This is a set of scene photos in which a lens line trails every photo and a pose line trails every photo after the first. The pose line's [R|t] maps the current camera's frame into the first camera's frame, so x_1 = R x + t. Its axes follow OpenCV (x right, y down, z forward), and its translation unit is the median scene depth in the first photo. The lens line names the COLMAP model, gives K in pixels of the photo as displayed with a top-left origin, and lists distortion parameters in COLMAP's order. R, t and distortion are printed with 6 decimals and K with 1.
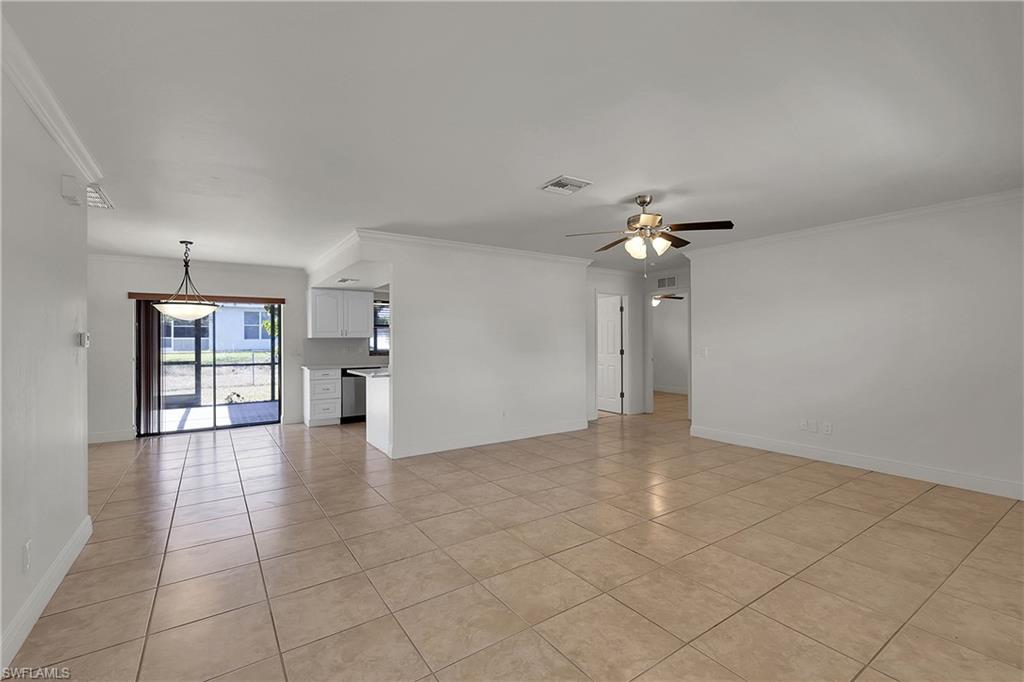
lens RADIAL K [[447.6, 0, 509.4], [0, 447.6, 336.4], [0, 0, 1]] dist [0.001947, 0.000620]
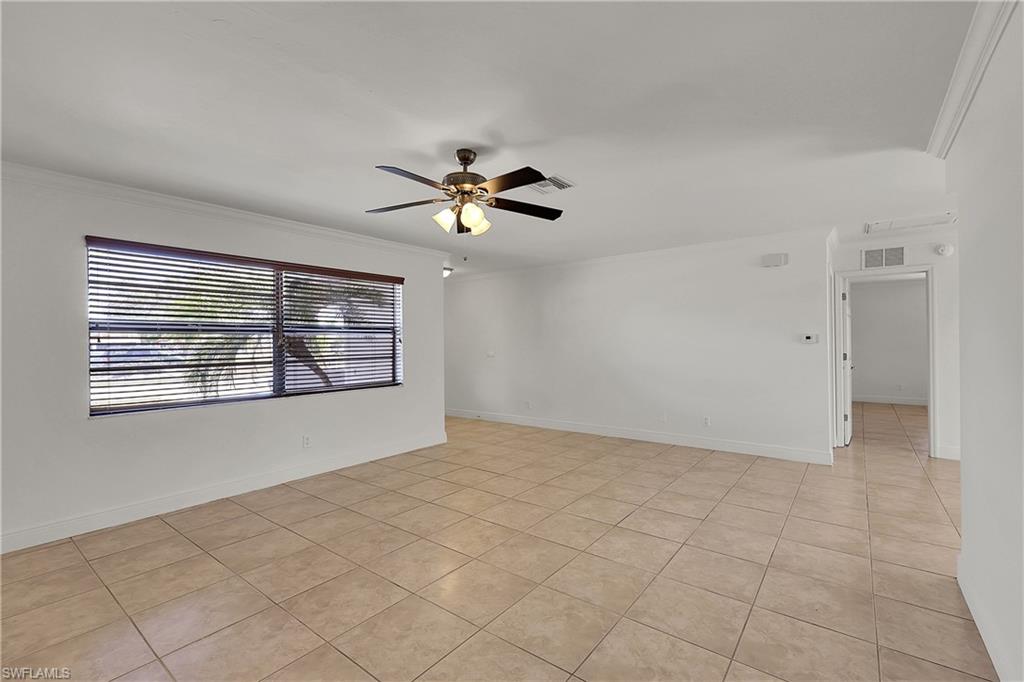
lens RADIAL K [[447.6, 0, 512.7], [0, 447.6, 342.3], [0, 0, 1]] dist [0.001947, 0.000620]
pose [[-0.950115, 0.015241, -0.311528, 0.519060], [0.019567, 0.999751, -0.010764, 0.016589], [0.311287, -0.016322, -0.950176, 1.948442]]
